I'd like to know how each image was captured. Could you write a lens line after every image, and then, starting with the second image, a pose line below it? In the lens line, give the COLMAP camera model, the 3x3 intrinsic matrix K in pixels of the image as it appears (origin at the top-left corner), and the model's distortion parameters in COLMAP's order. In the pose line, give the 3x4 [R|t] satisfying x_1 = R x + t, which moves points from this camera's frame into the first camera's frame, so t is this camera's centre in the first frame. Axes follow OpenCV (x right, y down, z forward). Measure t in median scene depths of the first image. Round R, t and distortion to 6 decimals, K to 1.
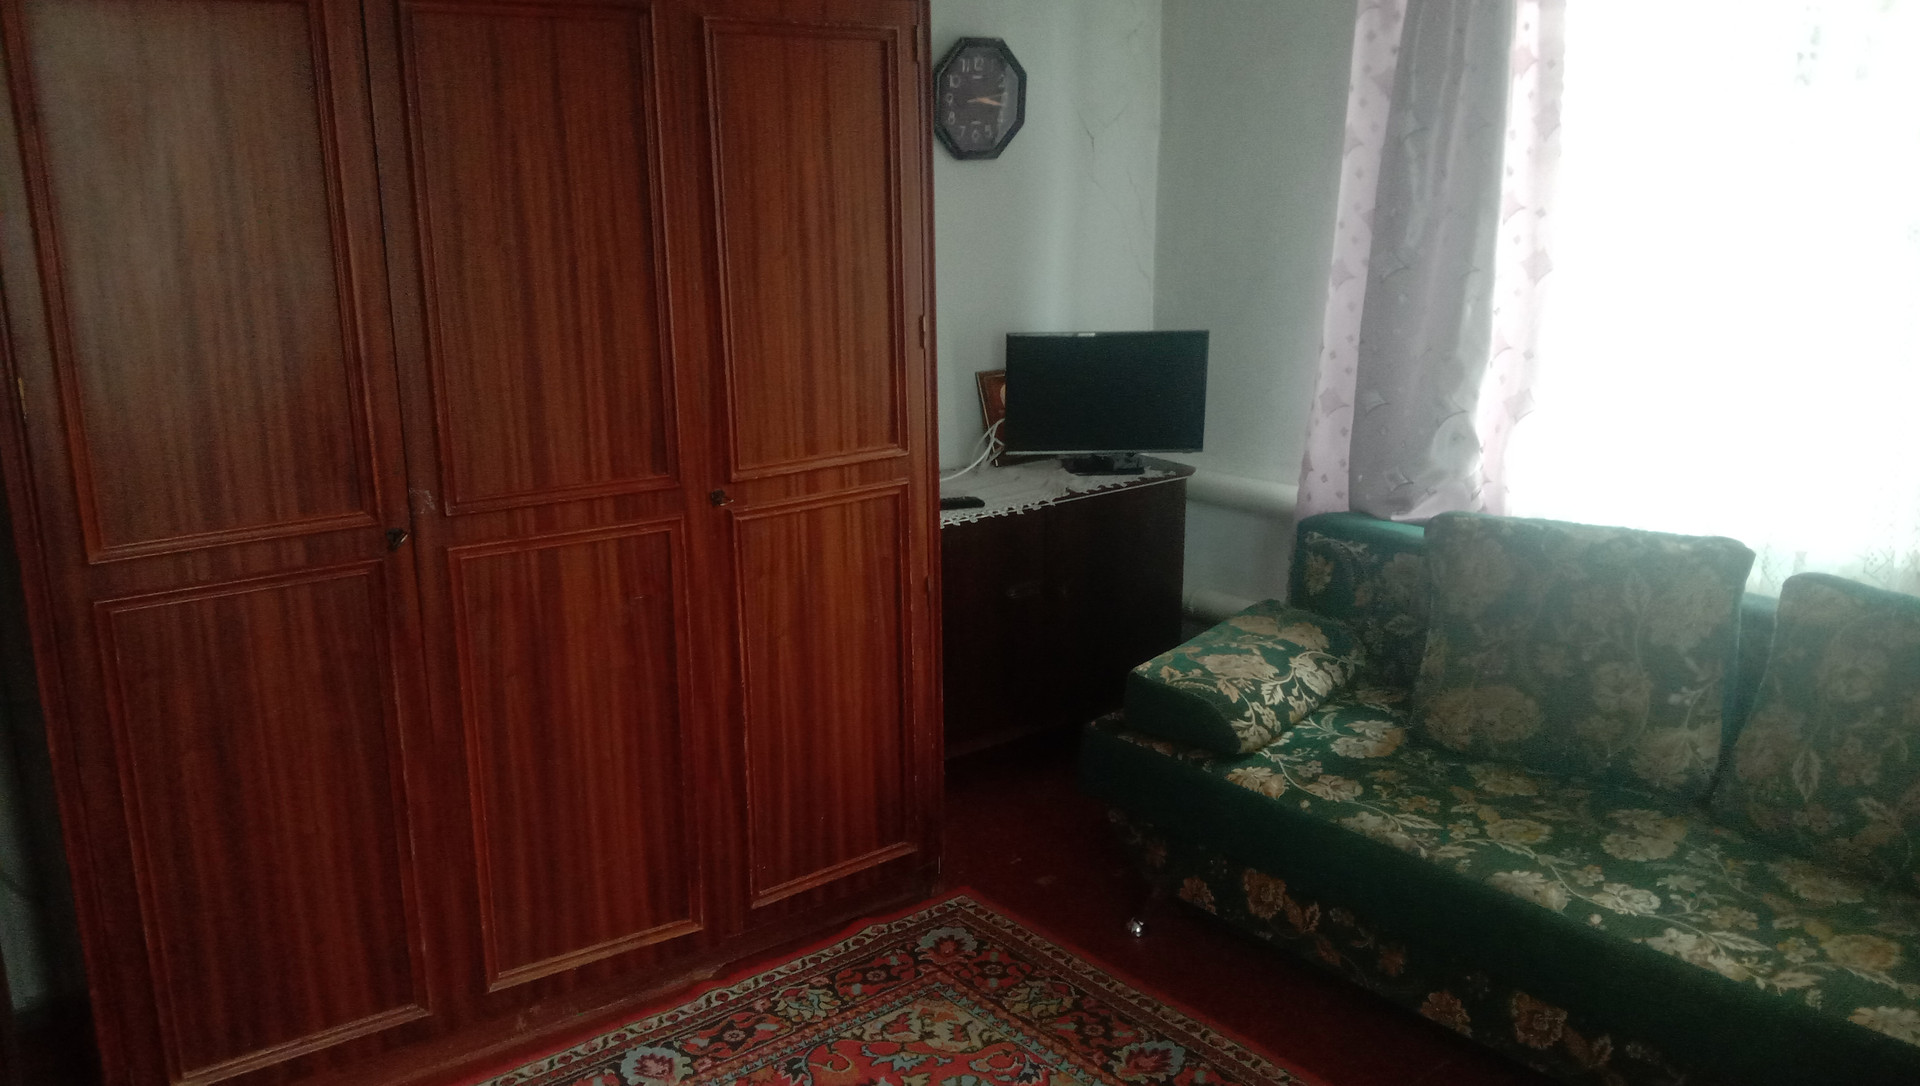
lens RADIAL K [[1509.8, 0, 970.7], [0, 1509.8, 540.1], [0, 0, 1]] dist [0.107952, -0.251100]
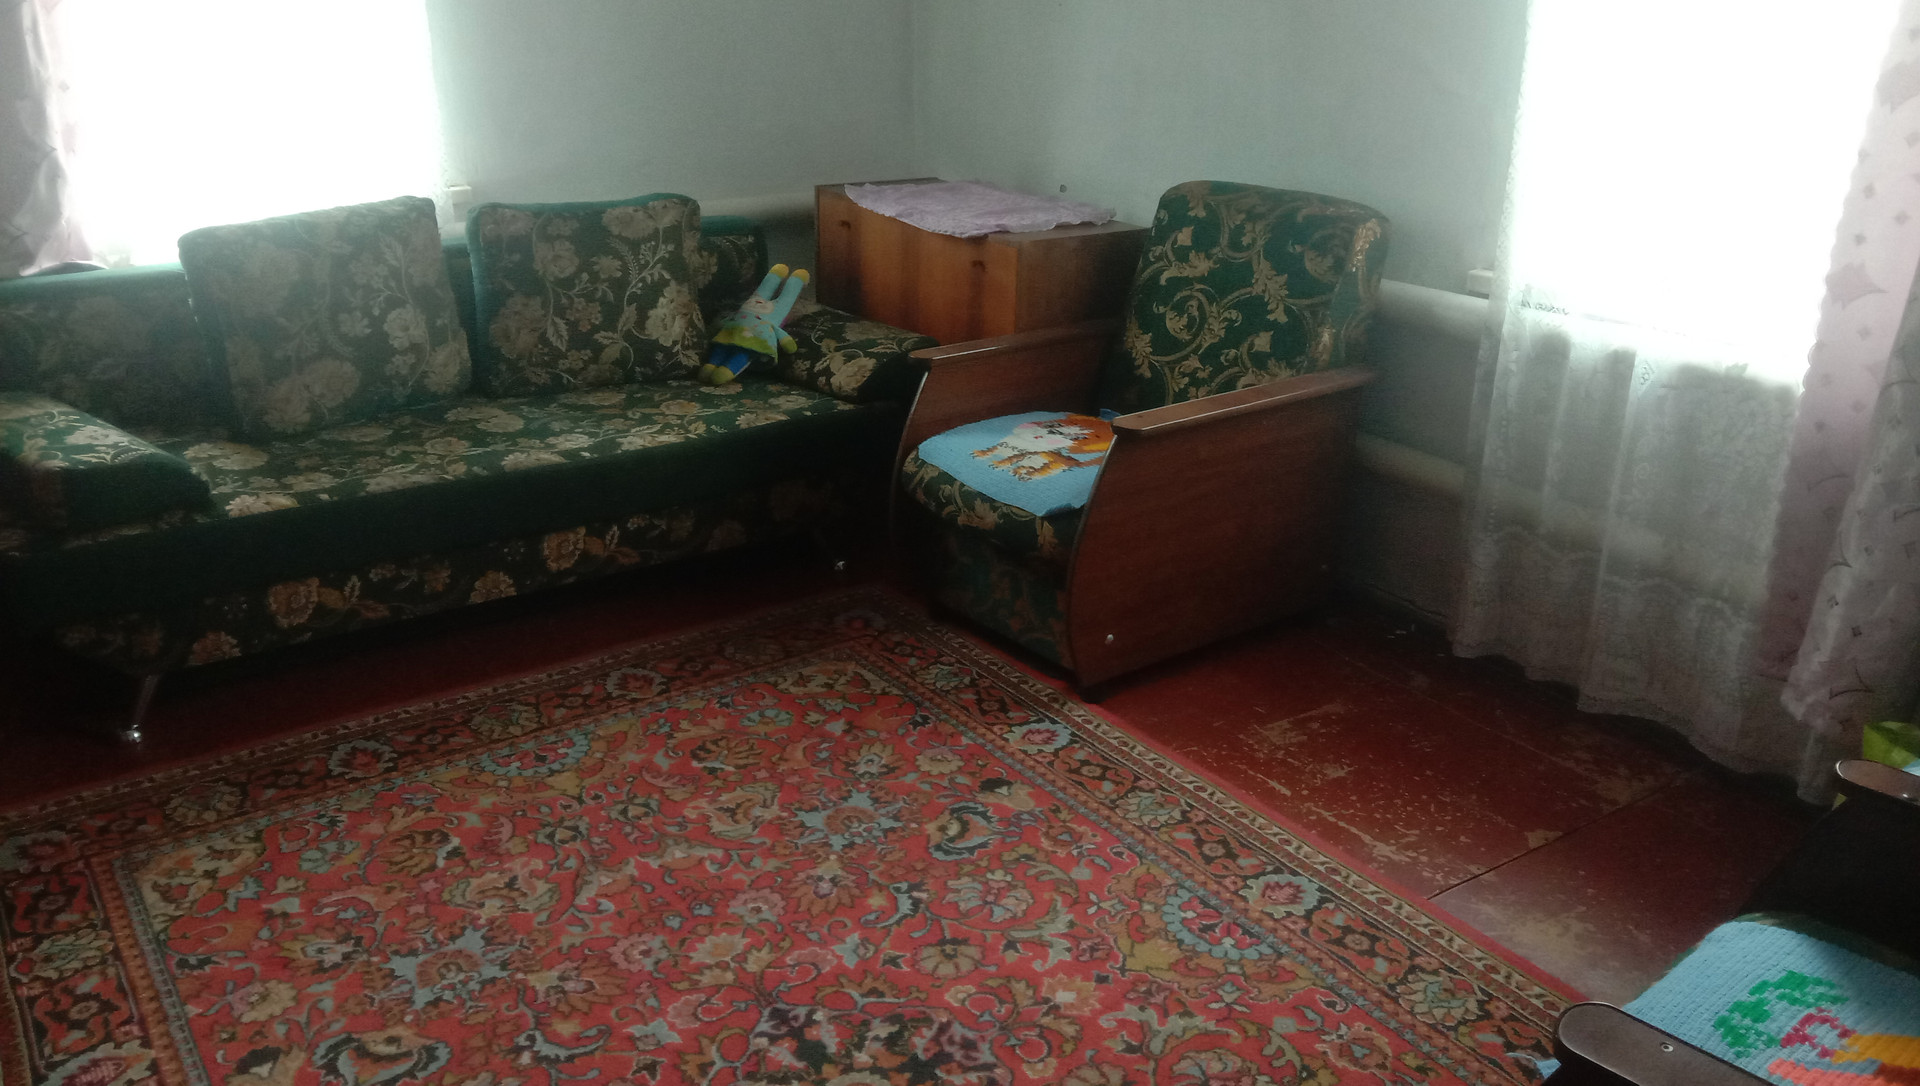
lens RADIAL K [[1509.8, 0, 970.7], [0, 1509.8, 540.1], [0, 0, 1]] dist [0.107952, -0.251100]
pose [[0.071502, -0.366680, 0.927595, -0.794687], [0.211513, 0.914400, 0.345160, -0.081089], [-0.974756, 0.171519, 0.142939, 0.397649]]
